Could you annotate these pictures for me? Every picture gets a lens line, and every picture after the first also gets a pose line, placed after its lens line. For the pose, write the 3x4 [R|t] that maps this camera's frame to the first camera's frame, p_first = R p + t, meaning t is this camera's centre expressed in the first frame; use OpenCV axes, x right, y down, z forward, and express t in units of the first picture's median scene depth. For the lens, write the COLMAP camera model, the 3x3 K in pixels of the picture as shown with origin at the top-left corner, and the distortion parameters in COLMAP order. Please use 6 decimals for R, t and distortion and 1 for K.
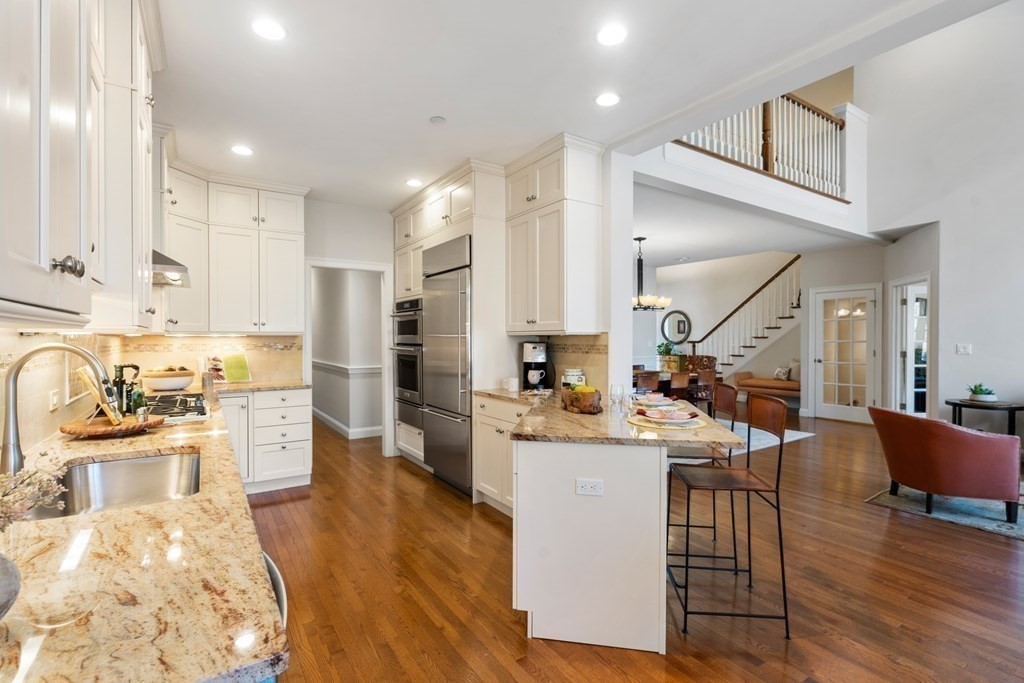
lens RADIAL K [[470.4, 0, 502.7], [0, 470.4, 340.3], [0, 0, 1]] dist [-0.001018, 0.002101]
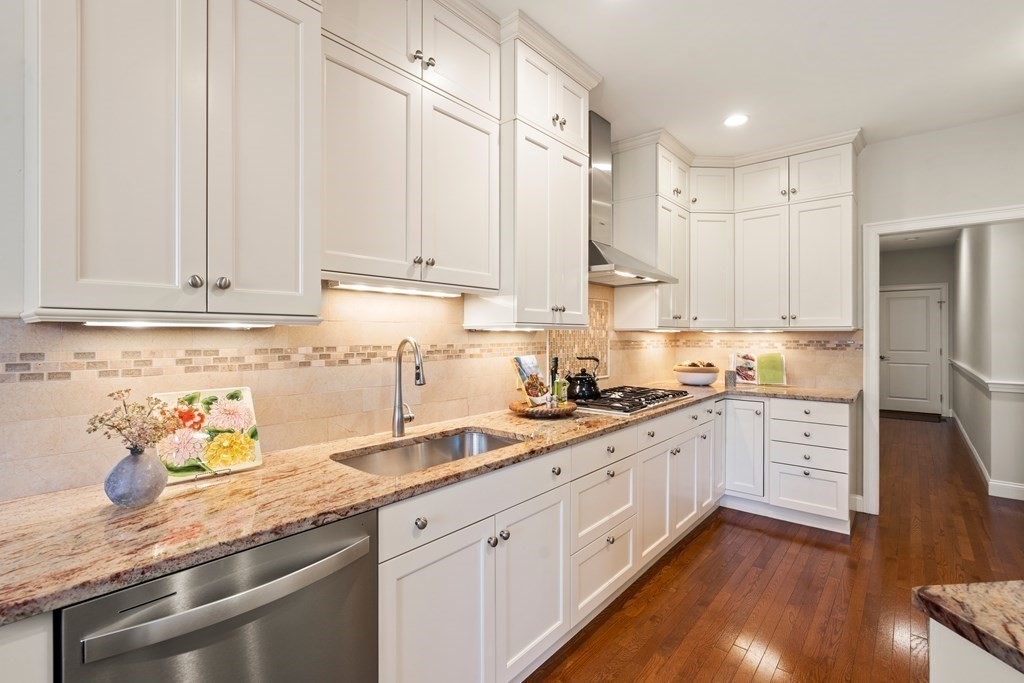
lens RADIAL K [[470.4, 0, 507.6], [0, 470.4, 334.0], [0, 0, 1]] dist [-0.001018, 0.002101]
pose [[0.280453, 0.001603, -0.959866, 0.153002], [-0.006666, 0.999978, -0.000277, -0.001806], [0.959845, 0.006476, 0.280457, 0.308096]]
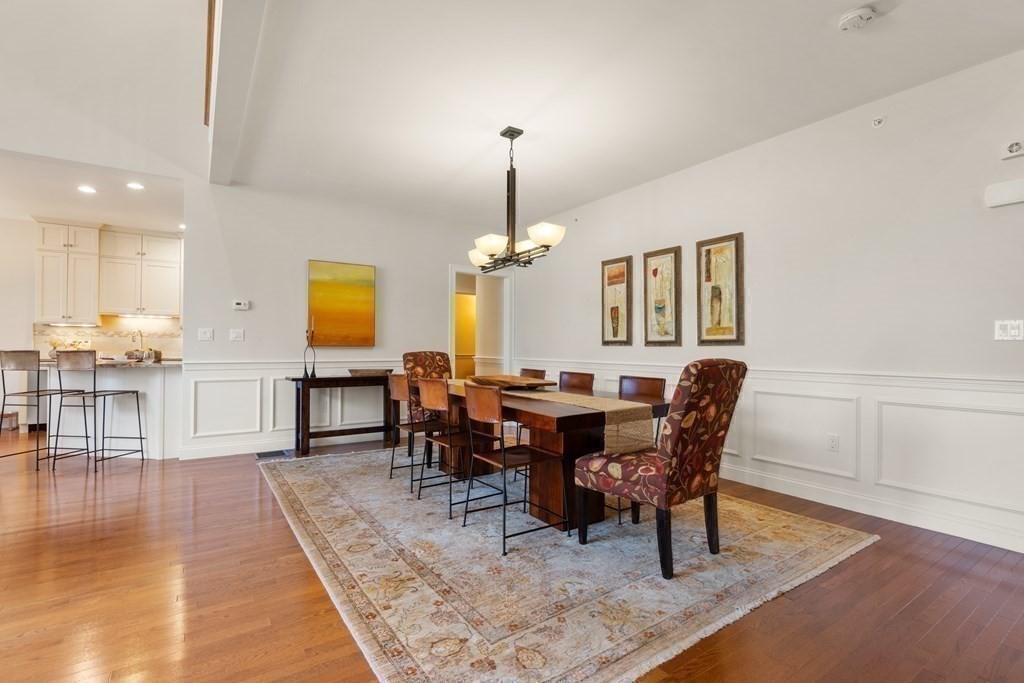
lens RADIAL K [[470.4, 0, 510.1], [0, 470.4, 342.9], [0, 0, 1]] dist [-0.001018, 0.002101]
pose [[-0.007217, 0.004763, -0.999963, 1.364653], [-0.017592, 0.999833, 0.004889, 0.018524], [0.999819, 0.017627, -0.007132, 1.696111]]
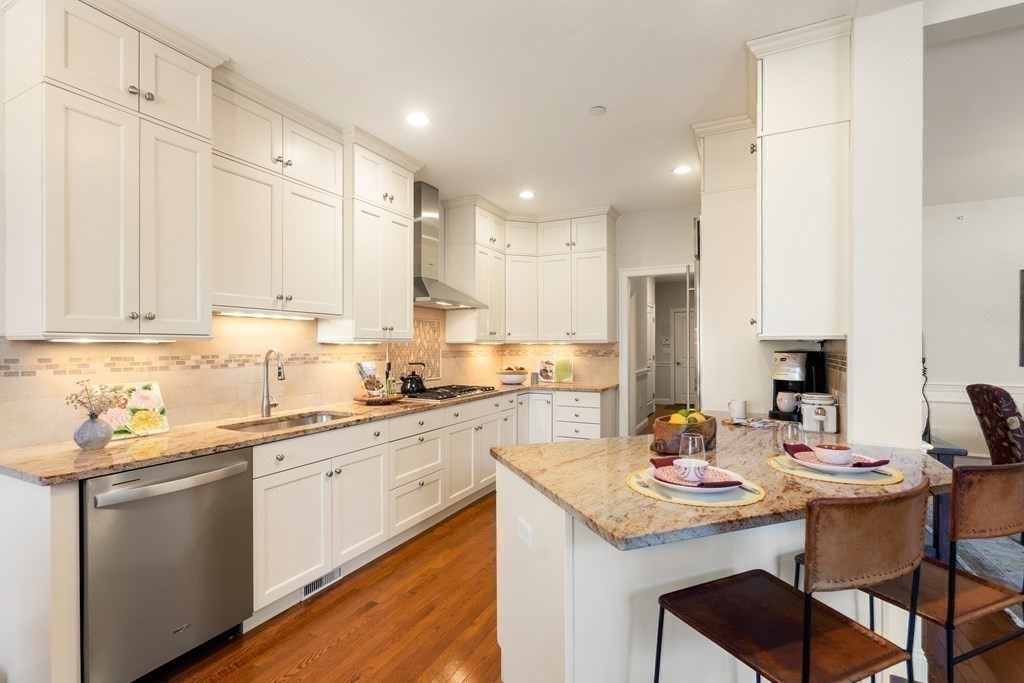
lens RADIAL K [[470.4, 0, 506.8], [0, 470.4, 345.5], [0, 0, 1]] dist [-0.001018, 0.002101]
pose [[0.501448, -0.001334, -0.865187, 0.443523], [-0.002572, 0.999992, -0.003032, -0.001158], [0.865184, 0.003746, 0.501441, 0.295204]]
